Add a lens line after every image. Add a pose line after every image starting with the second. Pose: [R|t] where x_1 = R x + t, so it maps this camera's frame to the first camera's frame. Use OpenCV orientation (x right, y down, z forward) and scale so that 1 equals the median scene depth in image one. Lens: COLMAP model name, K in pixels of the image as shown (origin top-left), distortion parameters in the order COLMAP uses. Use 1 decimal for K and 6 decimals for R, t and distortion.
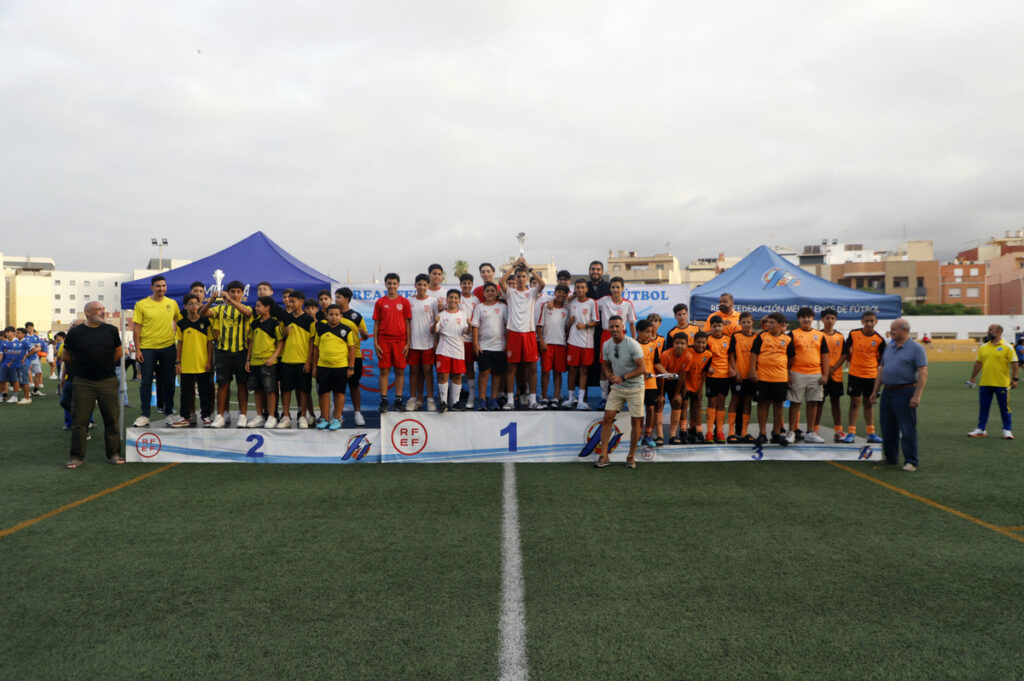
lens RADIAL K [[859.4, 0, 511.3], [0, 859.4, 340.9], [0, 0, 1]] dist [-0.029586, 0.055939]
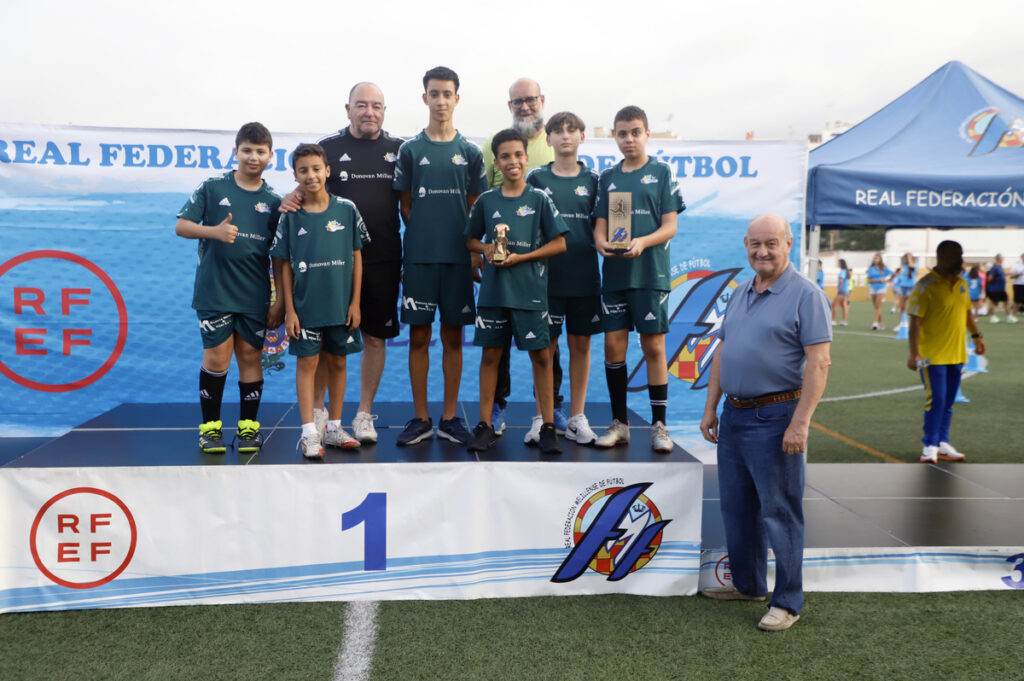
lens RADIAL K [[1138.7, 0, 519.2], [0, 1138.7, 341.8], [0, 0, 1]] dist [0.097857, 0.049689]
pose [[0.997493, 0.003247, 0.070695, 0.039806], [-0.008017, 0.997701, 0.067295, -0.005638], [-0.070314, -0.067693, 0.995225, 0.709399]]
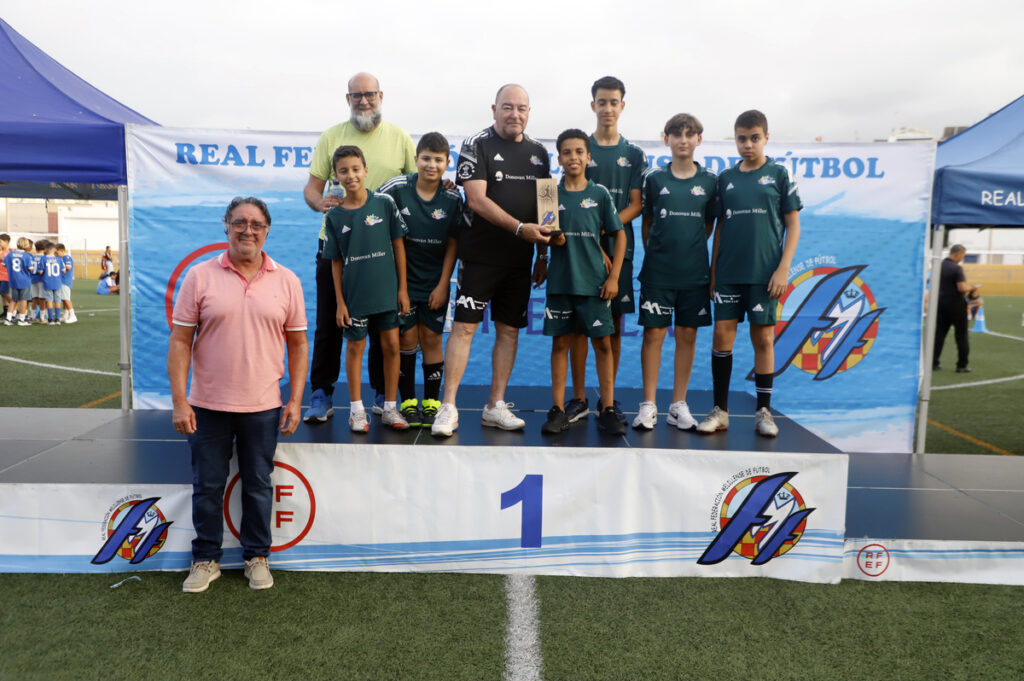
lens RADIAL K [[1013.2, 0, 510.7], [0, 1013.2, 341.4], [0, 0, 1]] dist [0.075673, 0.003811]
pose [[0.999778, 0.020021, -0.006609, -0.008995], [-0.019390, 0.996221, 0.084659, -0.007558], [0.008279, -0.084512, 0.996388, 0.753233]]
